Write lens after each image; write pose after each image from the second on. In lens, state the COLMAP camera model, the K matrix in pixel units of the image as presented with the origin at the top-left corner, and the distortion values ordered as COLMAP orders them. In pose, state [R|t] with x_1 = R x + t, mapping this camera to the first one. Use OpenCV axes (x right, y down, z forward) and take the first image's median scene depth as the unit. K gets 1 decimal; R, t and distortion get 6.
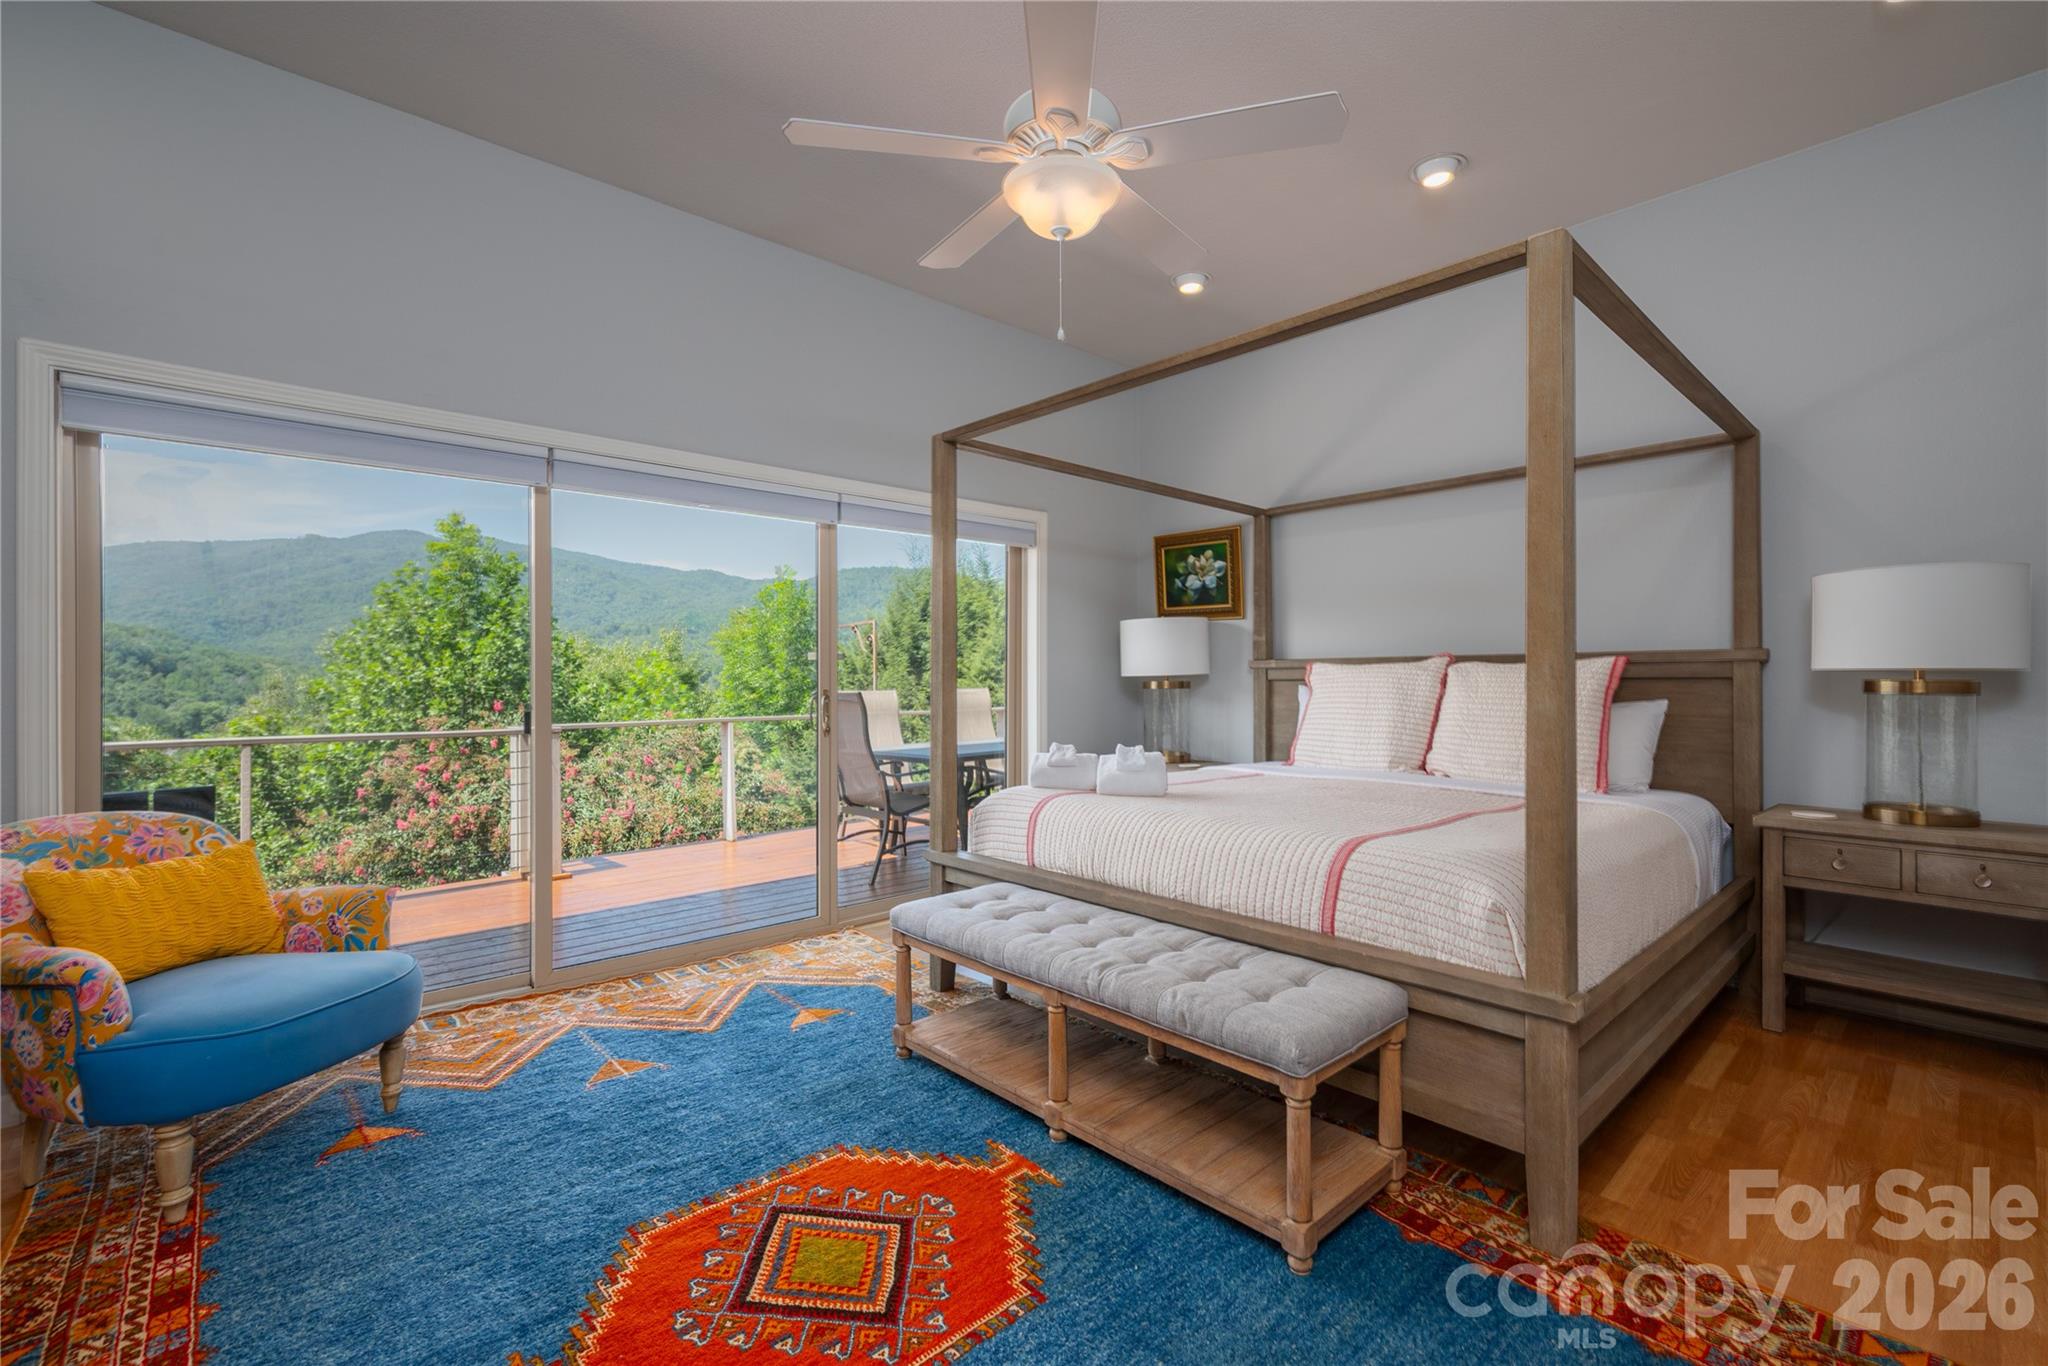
lens RADIAL K [[910.3, 0, 1027.1], [0, 910.3, 684.9], [0, 0, 1]] dist [0.001734, -0.000306]
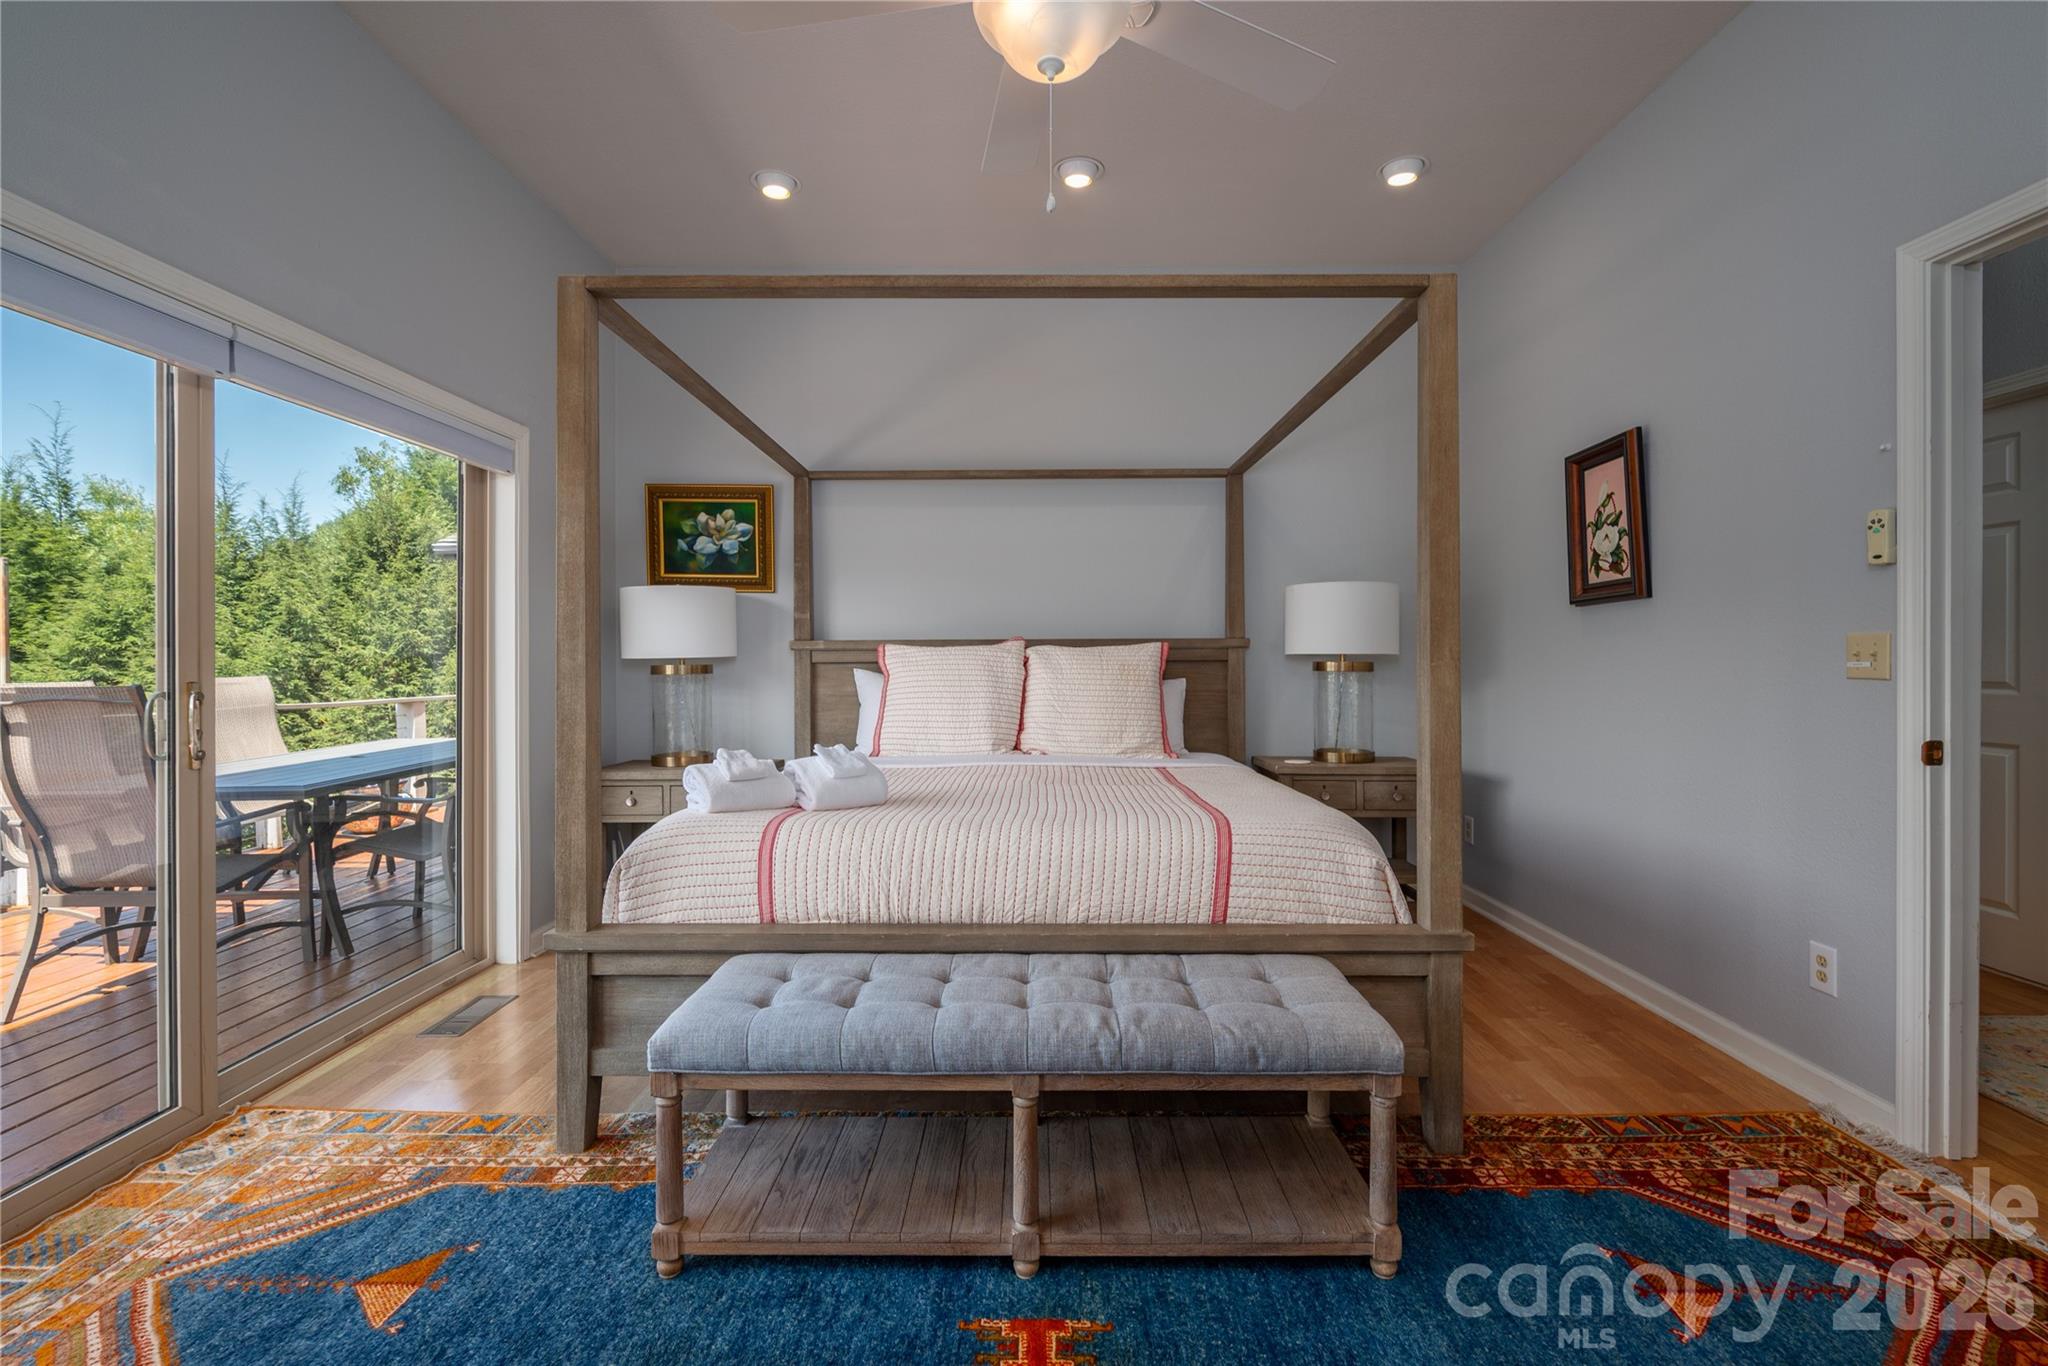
lens RADIAL K [[910.3, 0, 1023.6], [0, 910.3, 668.2], [0, 0, 1]] dist [0.001734, -0.000306]
pose [[0.673390, -0.005498, 0.739267, -0.314630], [0.005840, 0.999981, 0.002117, -0.000842], [-0.739264, 0.002892, 0.673409, 0.298612]]
